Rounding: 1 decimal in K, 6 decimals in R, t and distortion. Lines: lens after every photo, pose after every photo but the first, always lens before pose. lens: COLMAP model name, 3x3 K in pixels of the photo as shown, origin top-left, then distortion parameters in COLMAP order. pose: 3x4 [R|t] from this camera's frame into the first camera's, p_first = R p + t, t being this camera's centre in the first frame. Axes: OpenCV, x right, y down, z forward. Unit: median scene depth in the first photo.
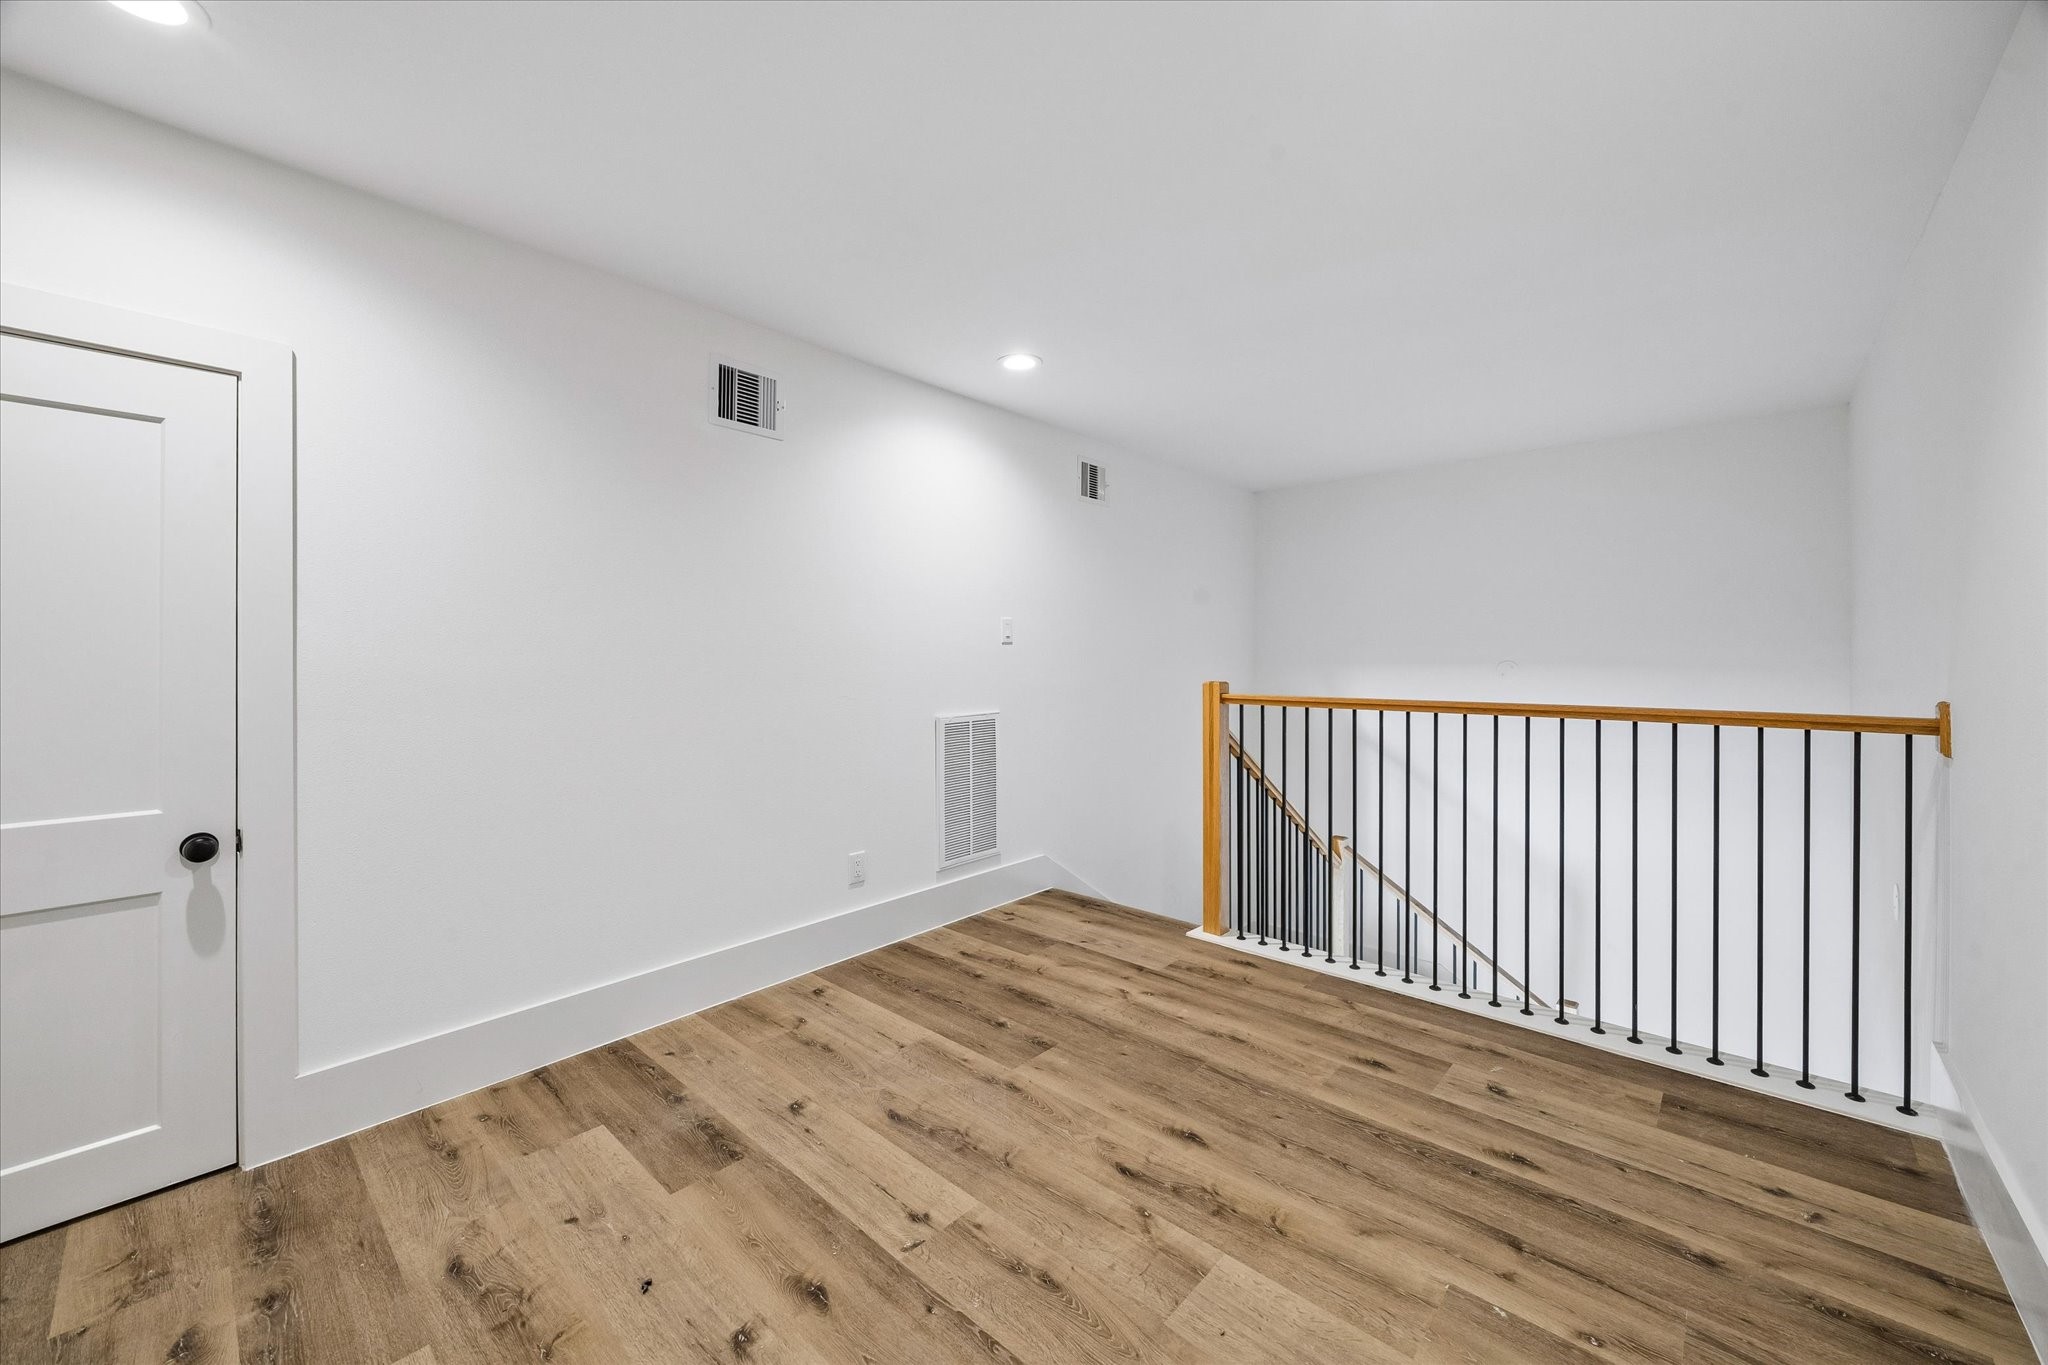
lens RADIAL K [[771.9, 0, 1024.0], [0, 771.9, 667.3], [0, 0, 1]] dist [-0.000466, -0.000272]
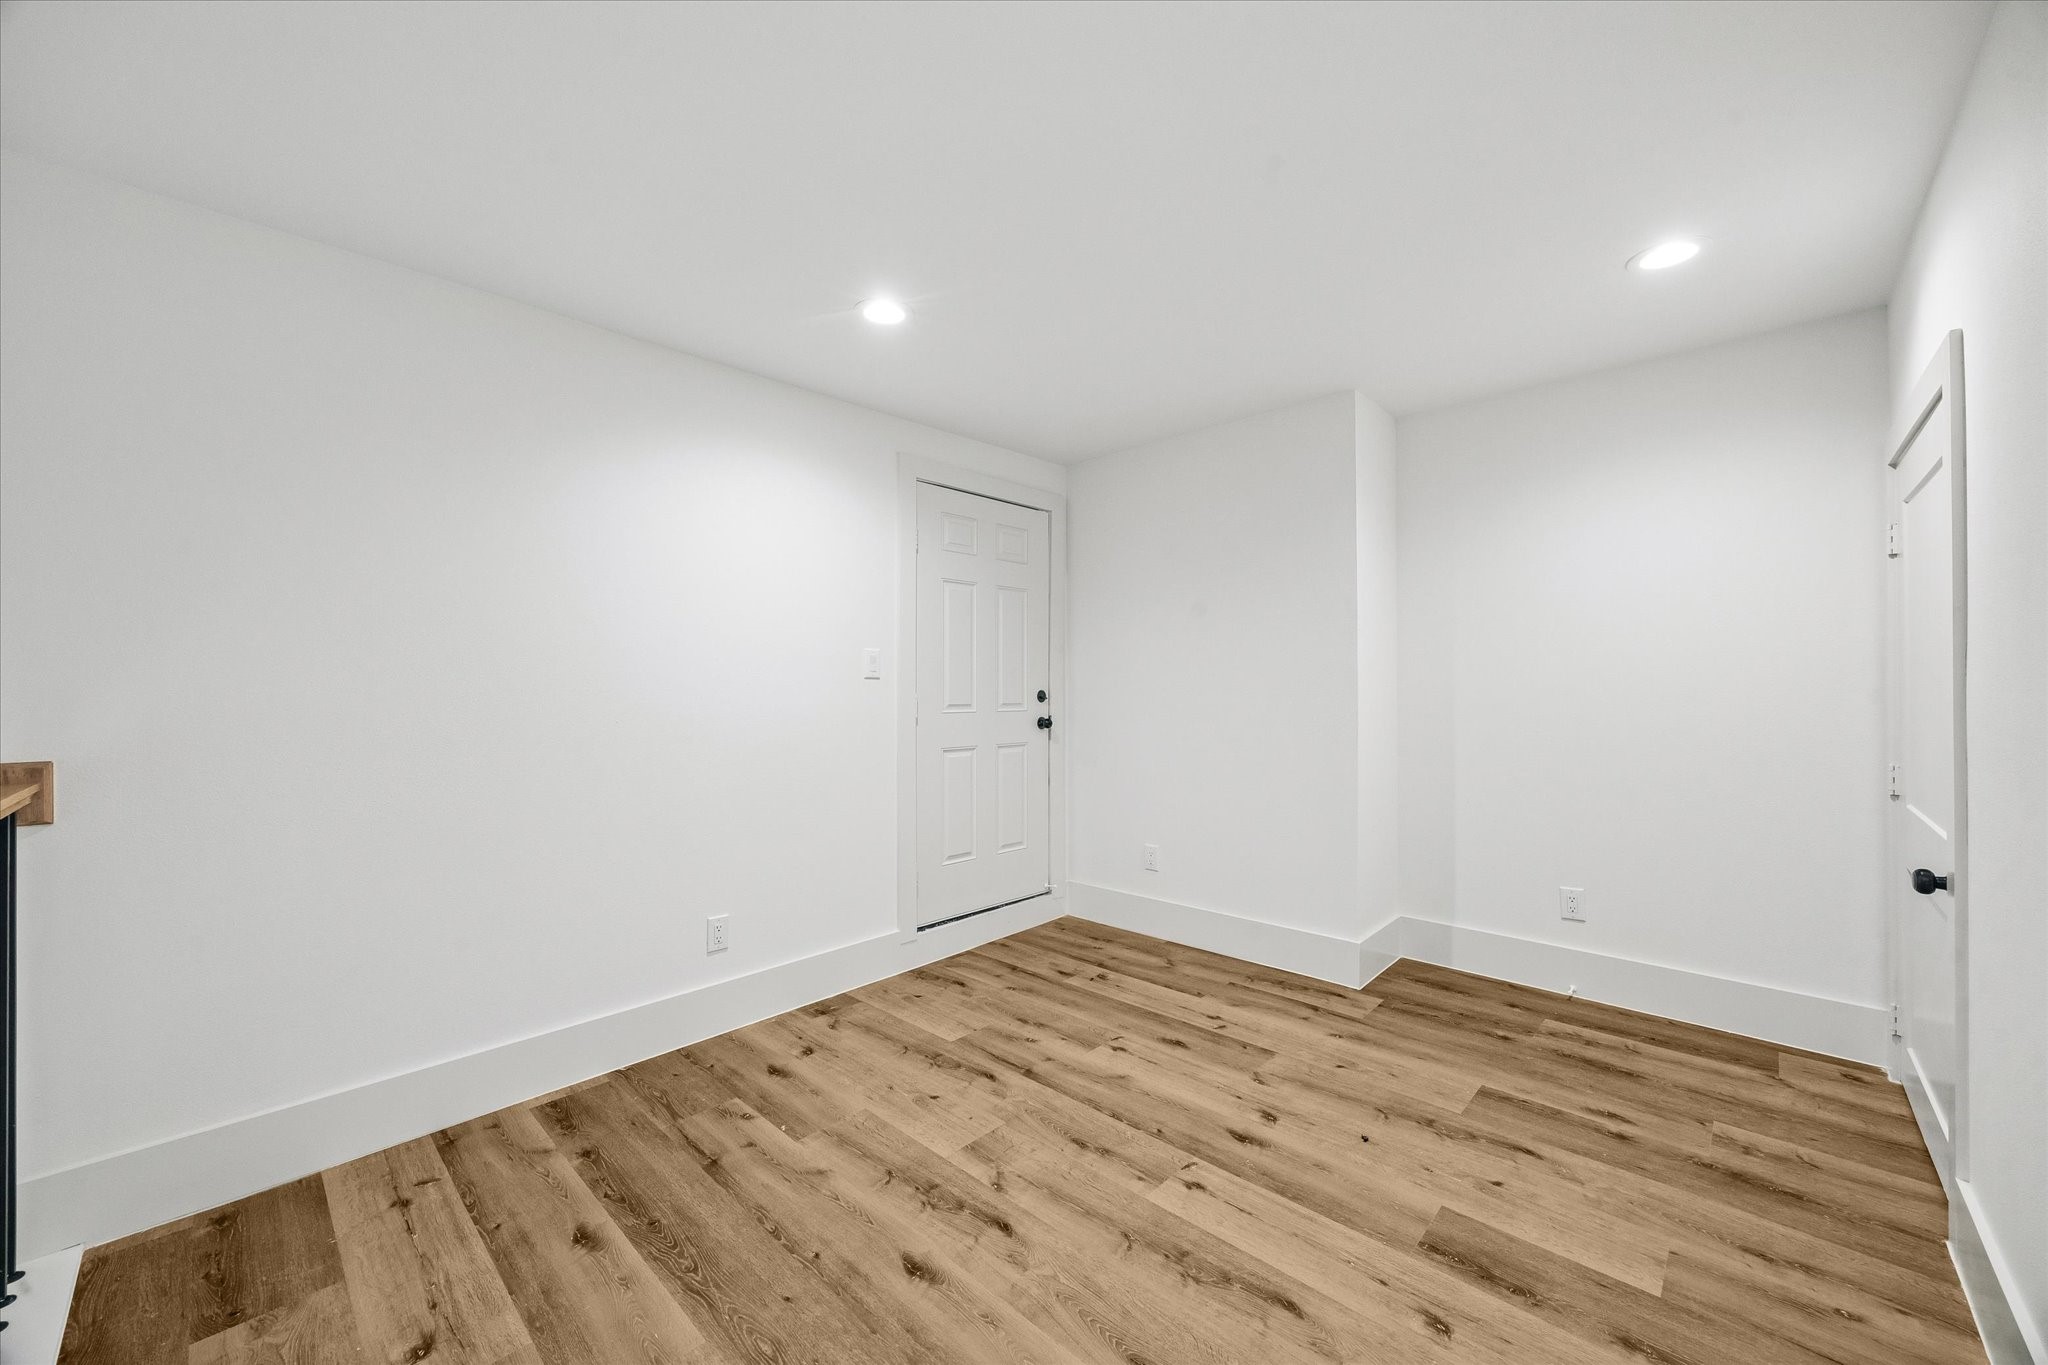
lens RADIAL K [[771.9, 0, 1024.1], [0, 771.9, 682.6], [0, 0, 1]] dist [-0.000466, -0.000272]
pose [[-0.999702, 0.010742, 0.021909, 0.081678], [0.010955, 0.999894, 0.009611, -0.045895], [-0.021803, 0.009848, -0.999714, 2.088916]]
